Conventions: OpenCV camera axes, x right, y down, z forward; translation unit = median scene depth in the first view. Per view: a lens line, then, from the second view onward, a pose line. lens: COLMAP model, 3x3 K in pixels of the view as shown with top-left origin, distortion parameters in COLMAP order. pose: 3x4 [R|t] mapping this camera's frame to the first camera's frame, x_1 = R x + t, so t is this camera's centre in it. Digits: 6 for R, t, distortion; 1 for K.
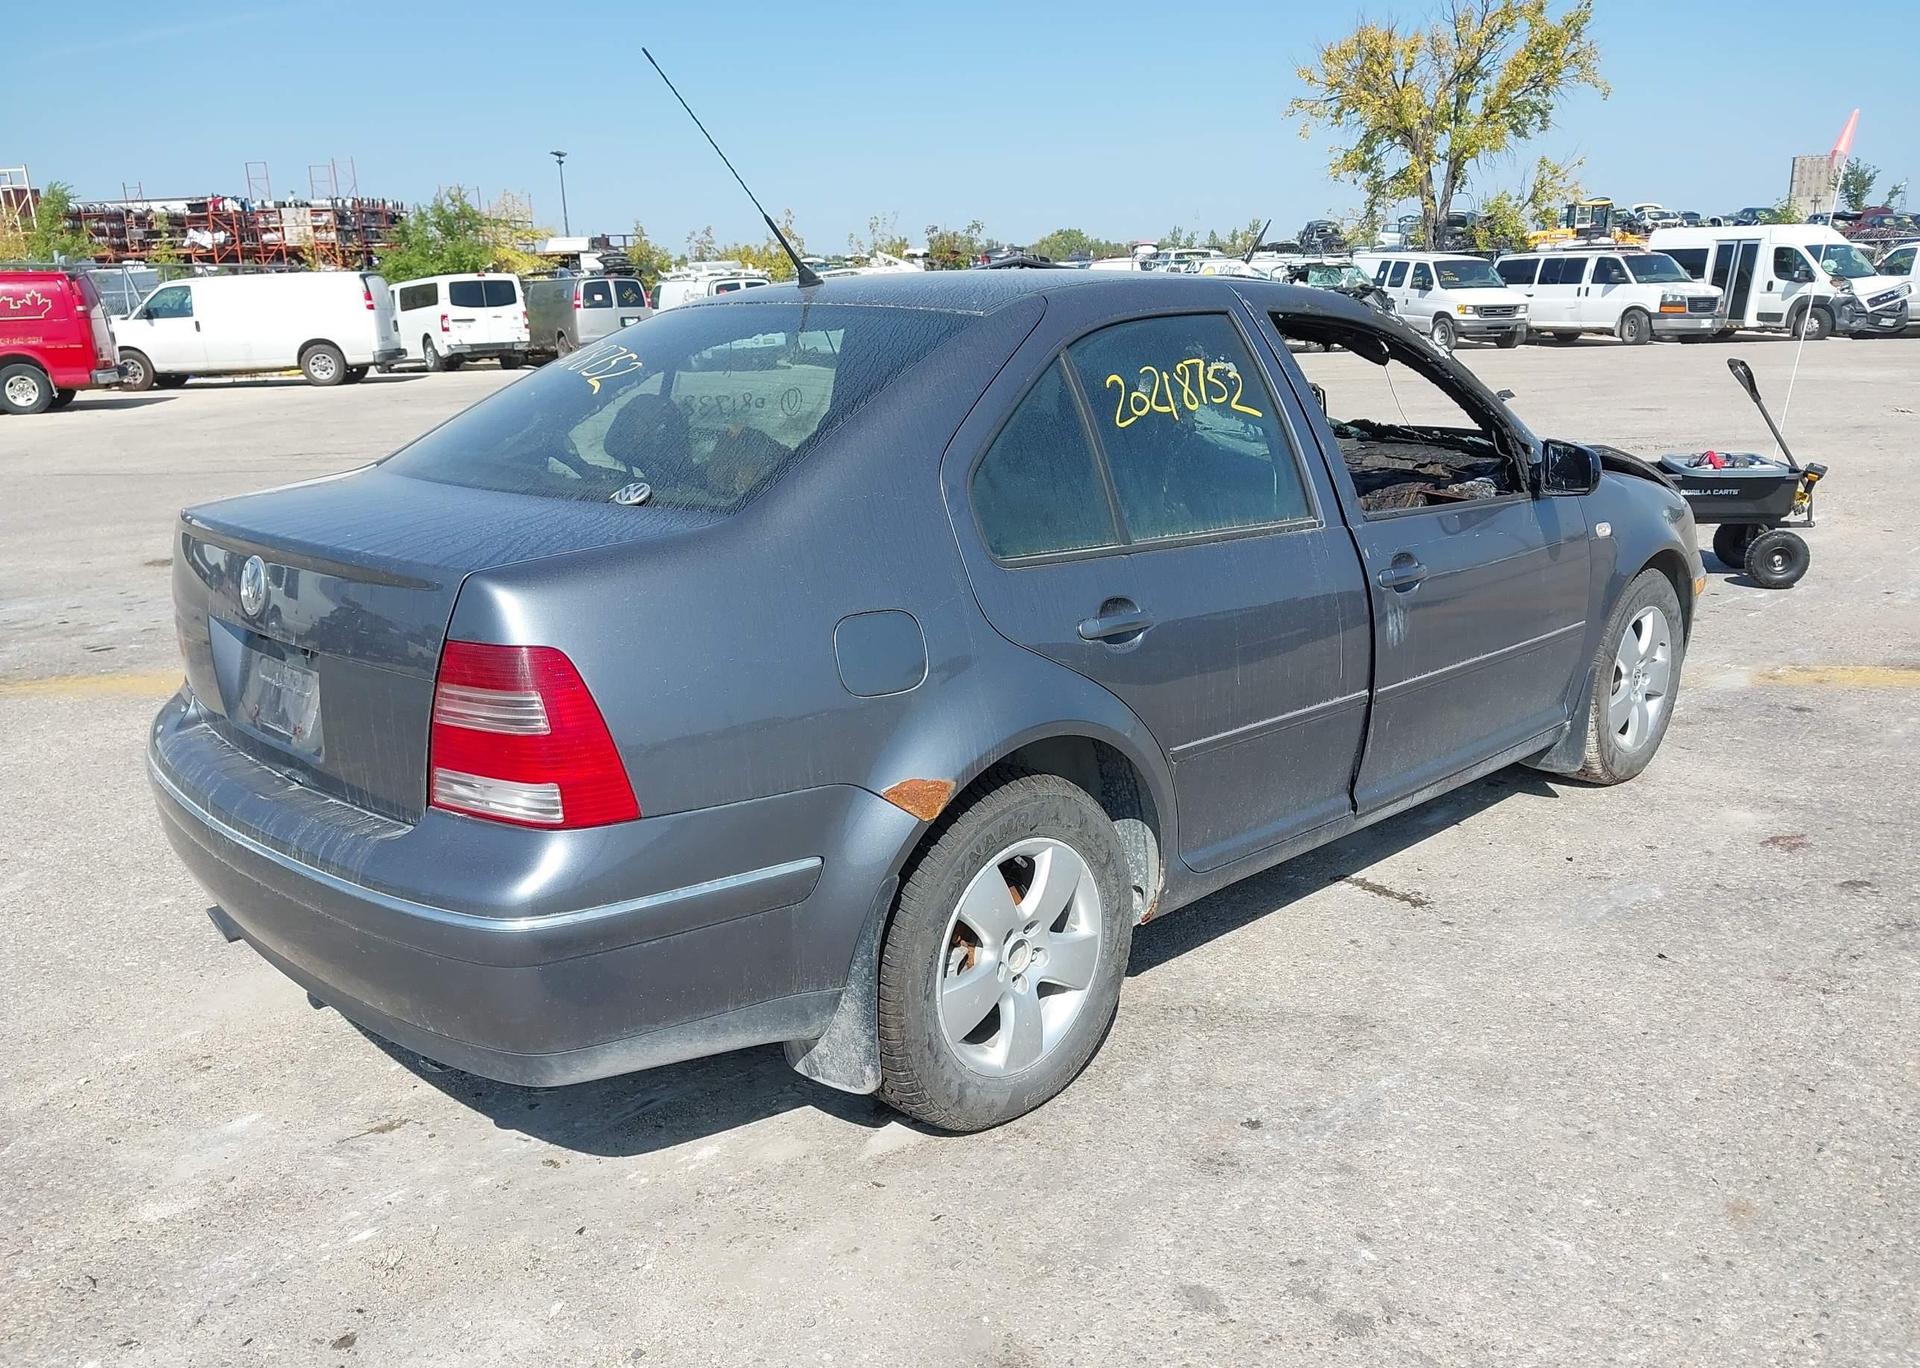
lens RADIAL K [[1532.3, 0, 957.1], [0, 1532.3, 675.9], [0, 0, 1]] dist [0.032230, -0.052619]
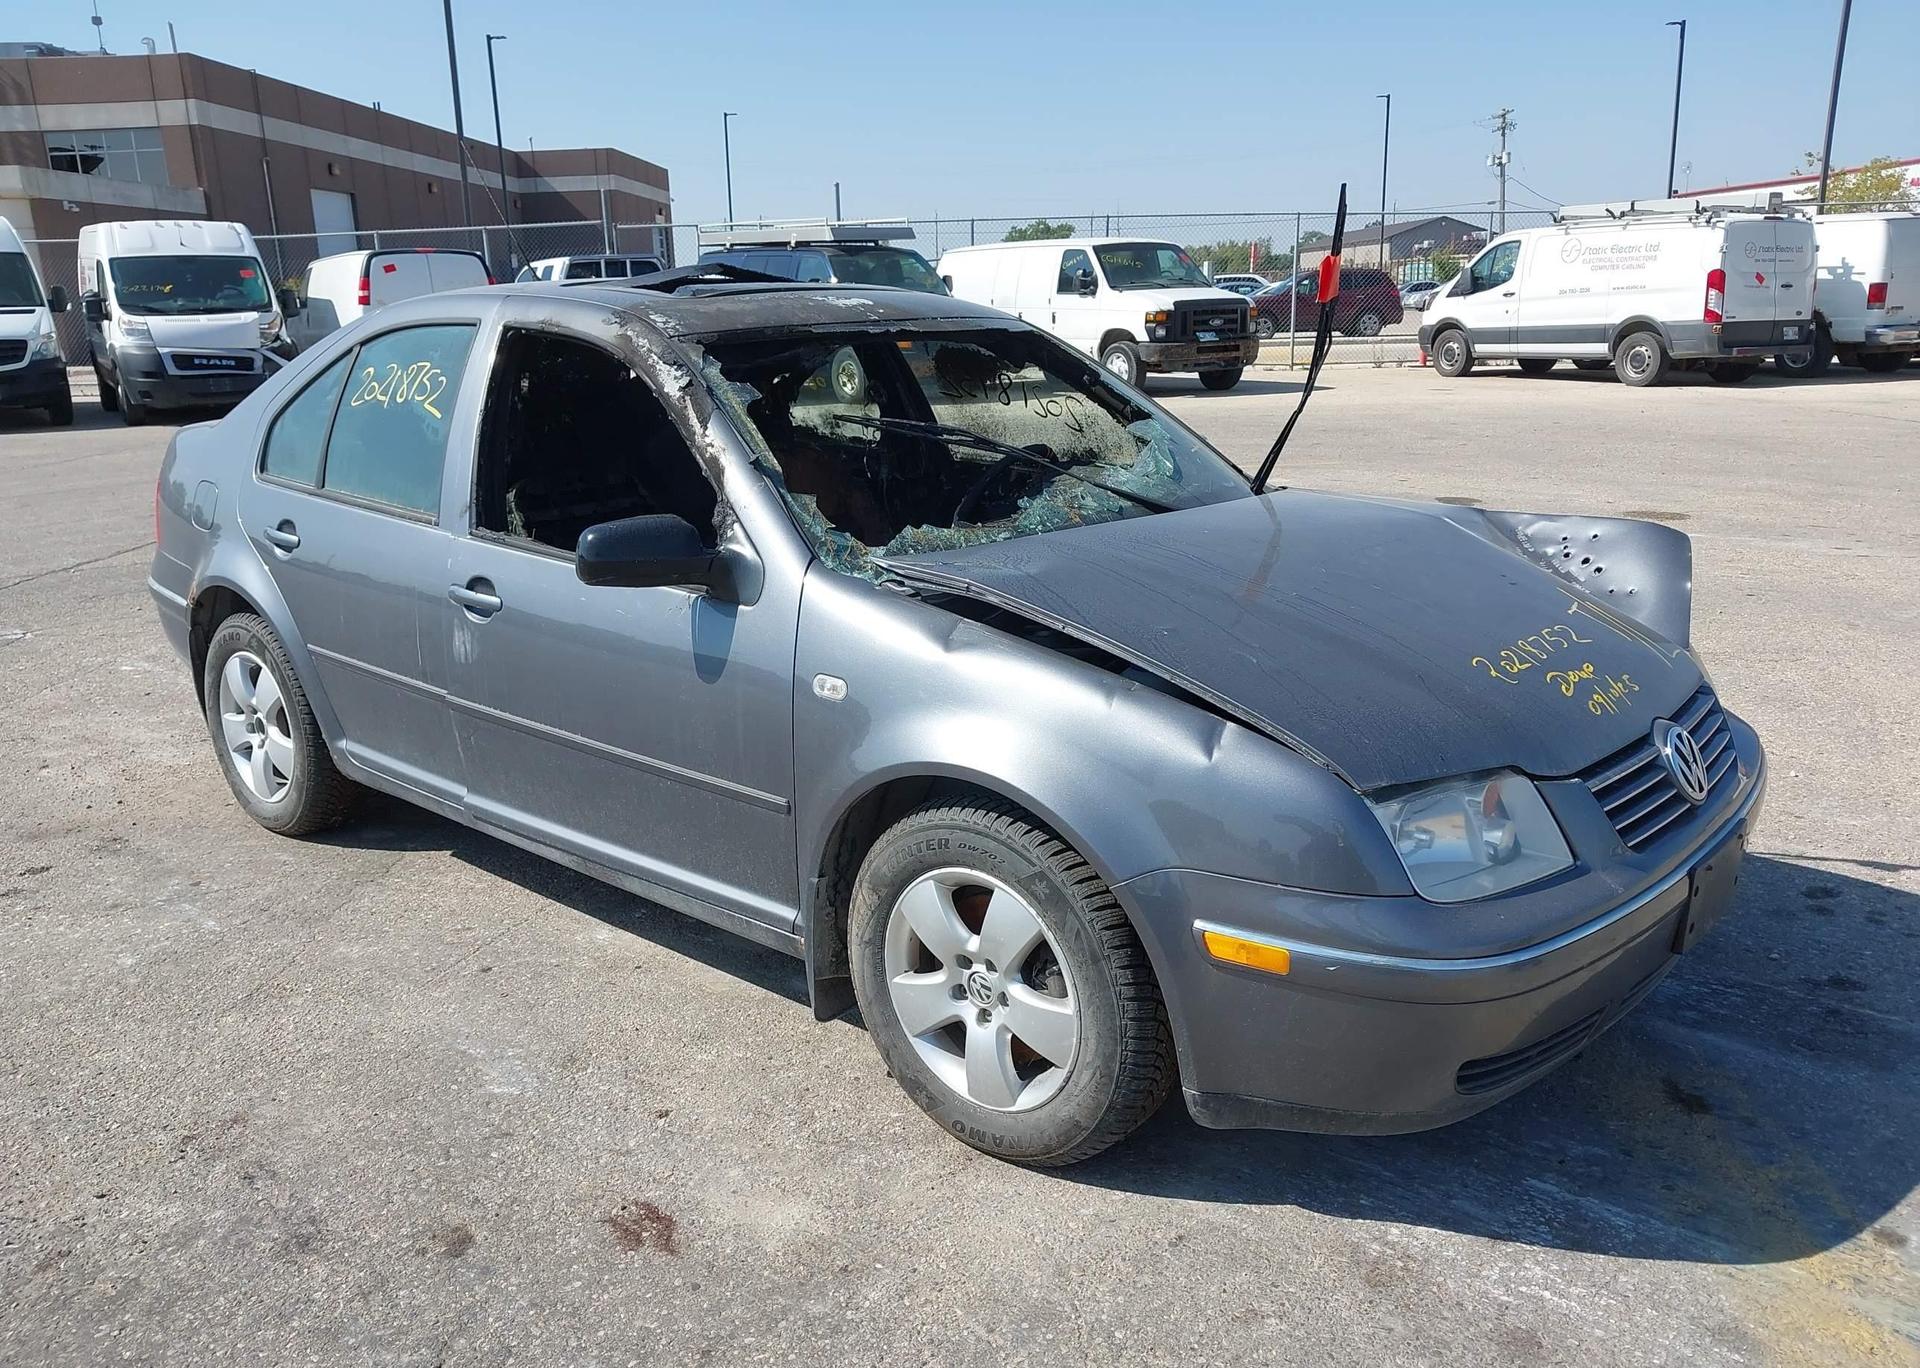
lens RADIAL K [[1532.3, 0, 960.0], [0, 1532.3, 700.3], [0, 0, 1]] dist [0.032230, -0.052619]
pose [[0.082686, 0.281750, -0.955918, 0.153281], [-0.220832, 0.940537, 0.258115, -0.039304], [0.971801, 0.189755, 0.139988, 0.140913]]
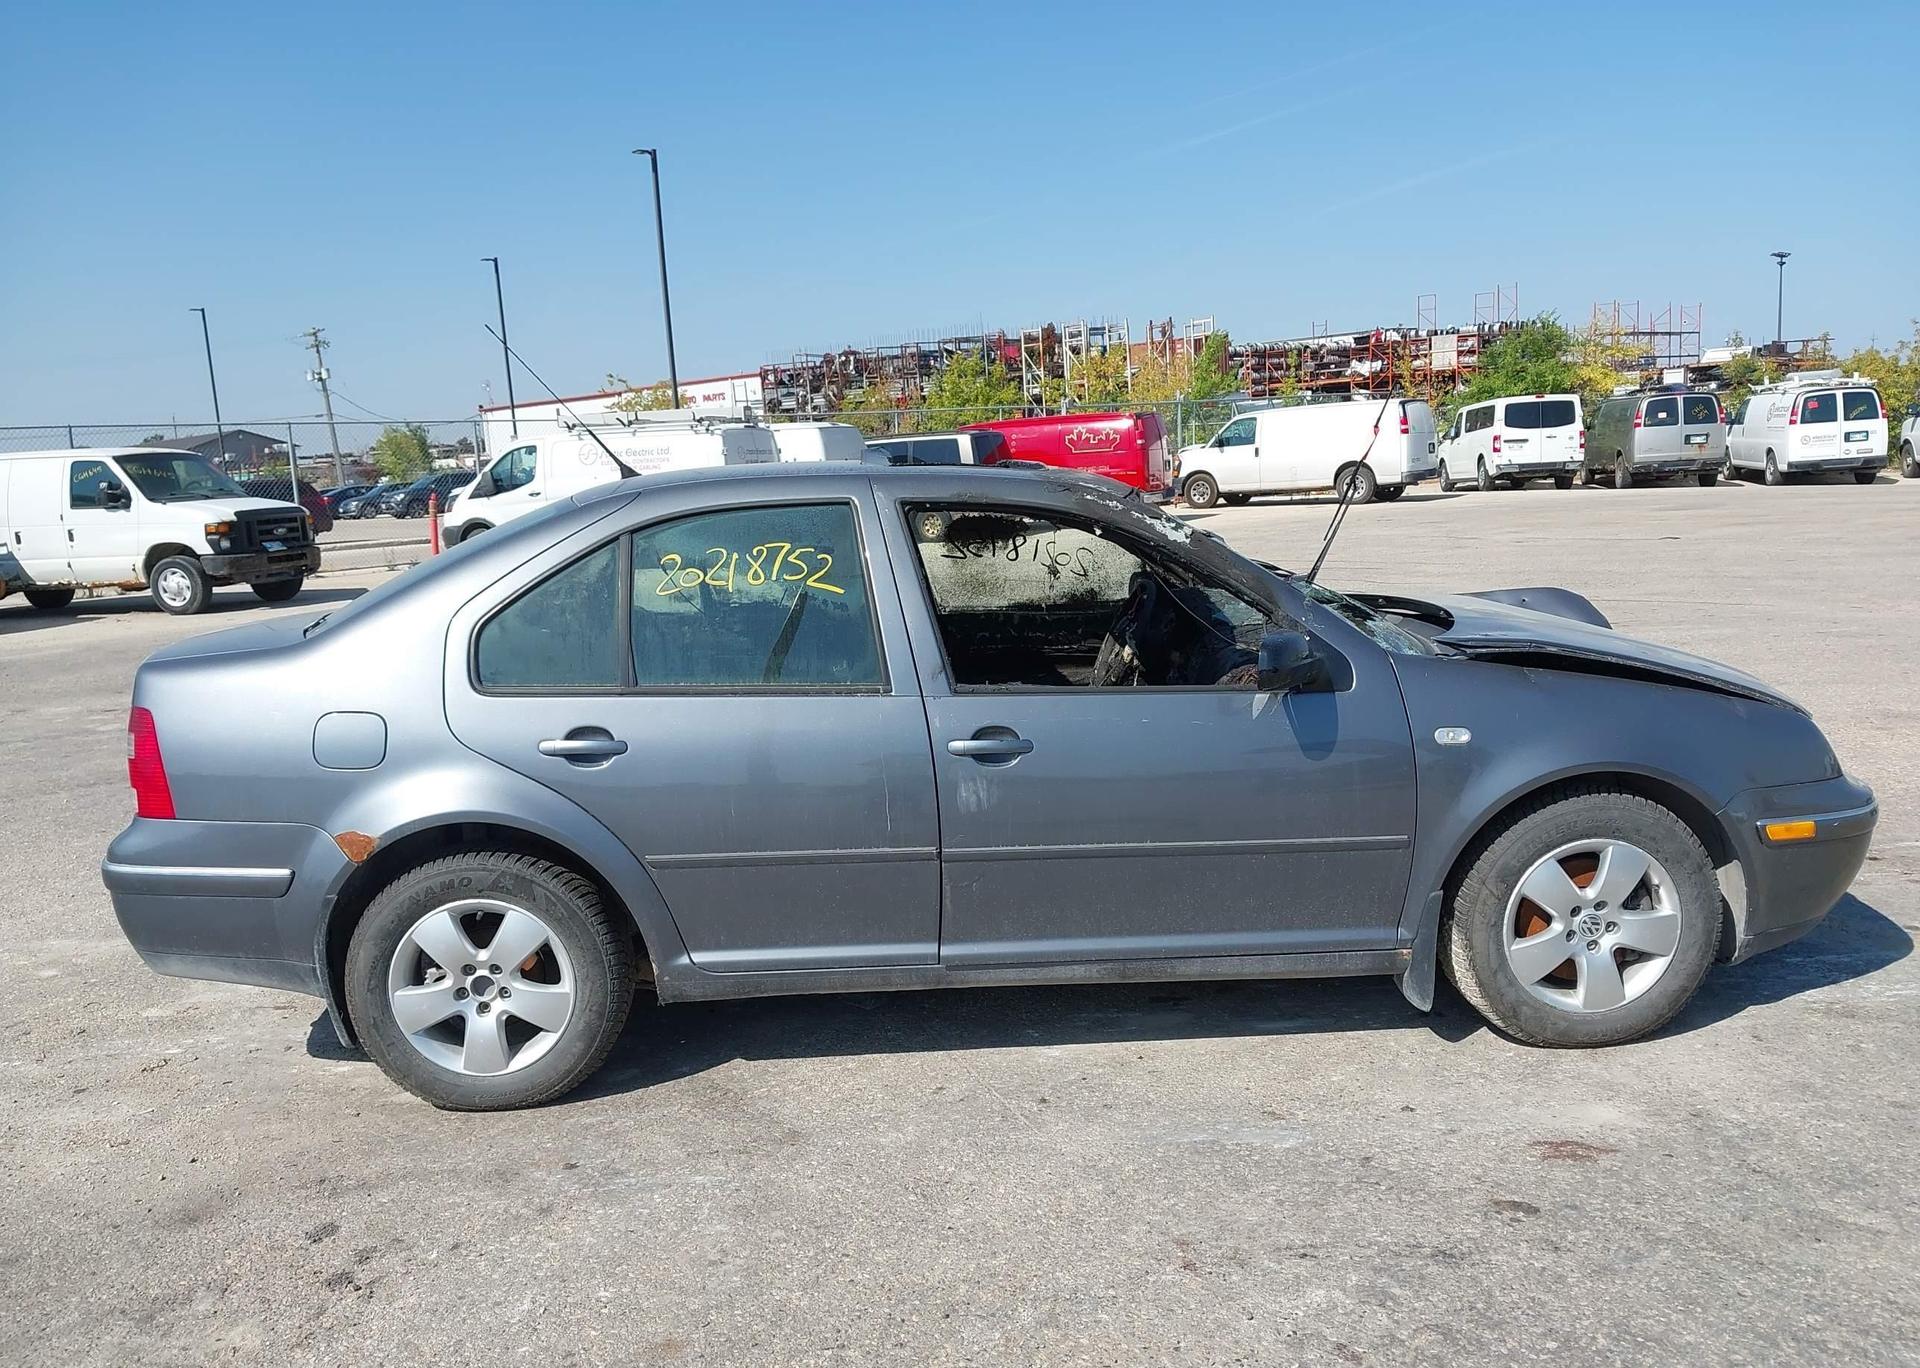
lens RADIAL K [[1532.3, 0, 960.8], [0, 1532.3, 665.9], [0, 0, 1]] dist [0.032230, -0.052619]
pose [[0.736080, 0.083080, -0.671776, 0.116684], [-0.134287, 0.990636, -0.024627, -0.011083], [0.663440, 0.108338, 0.740345, 0.024536]]
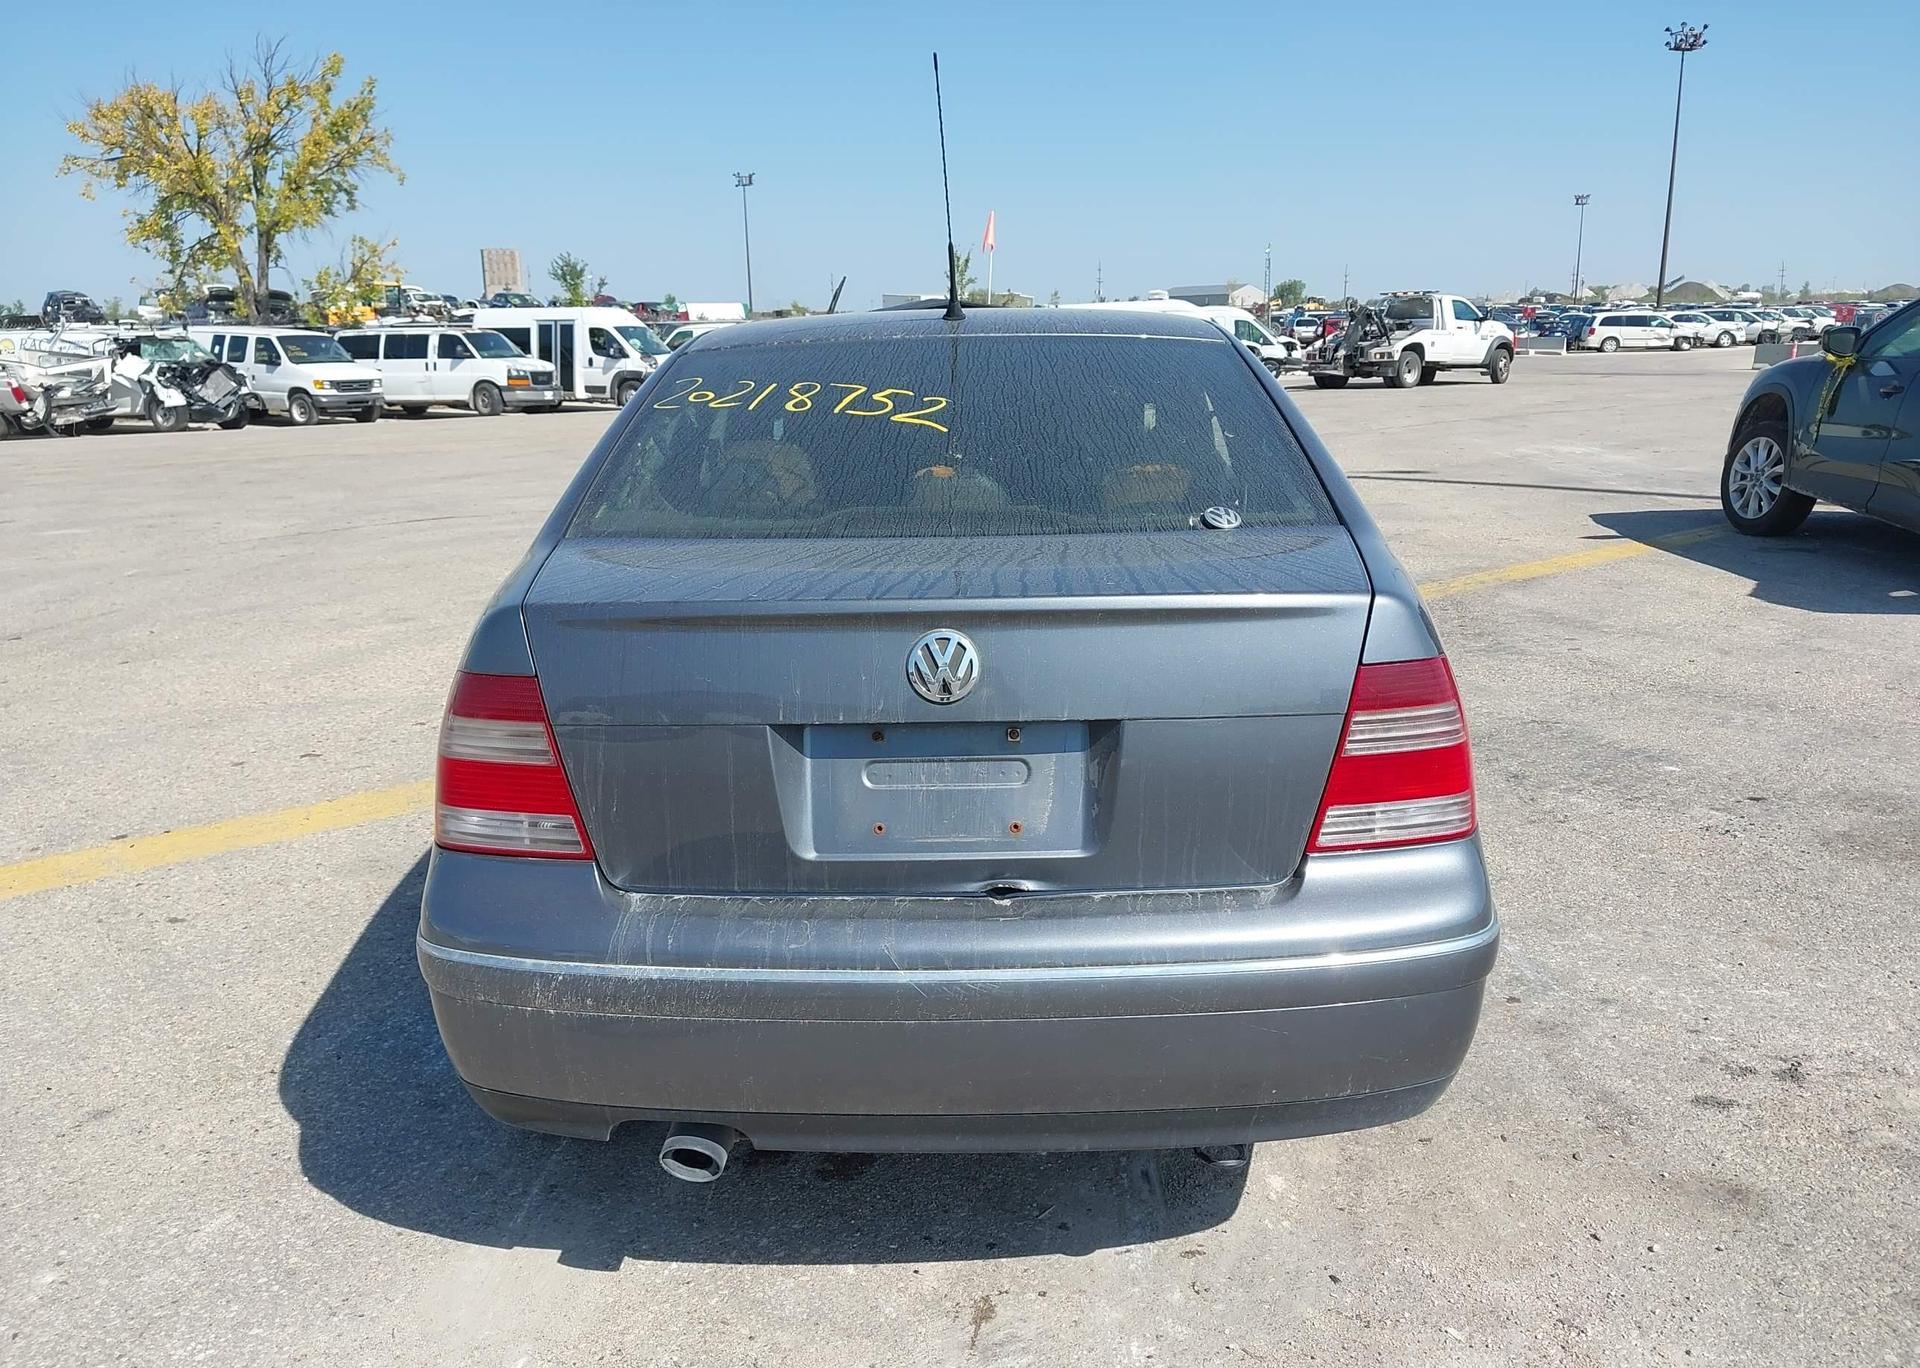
lens RADIAL K [[1532.3, 0, 939.4], [0, 1532.3, 681.4], [0, 0, 1]] dist [0.032230, -0.052619]
pose [[0.713467, -0.142190, 0.686110, -0.089969], [0.173784, 0.984508, 0.023317, -0.006134], [-0.678796, 0.102599, 0.727124, 0.038317]]
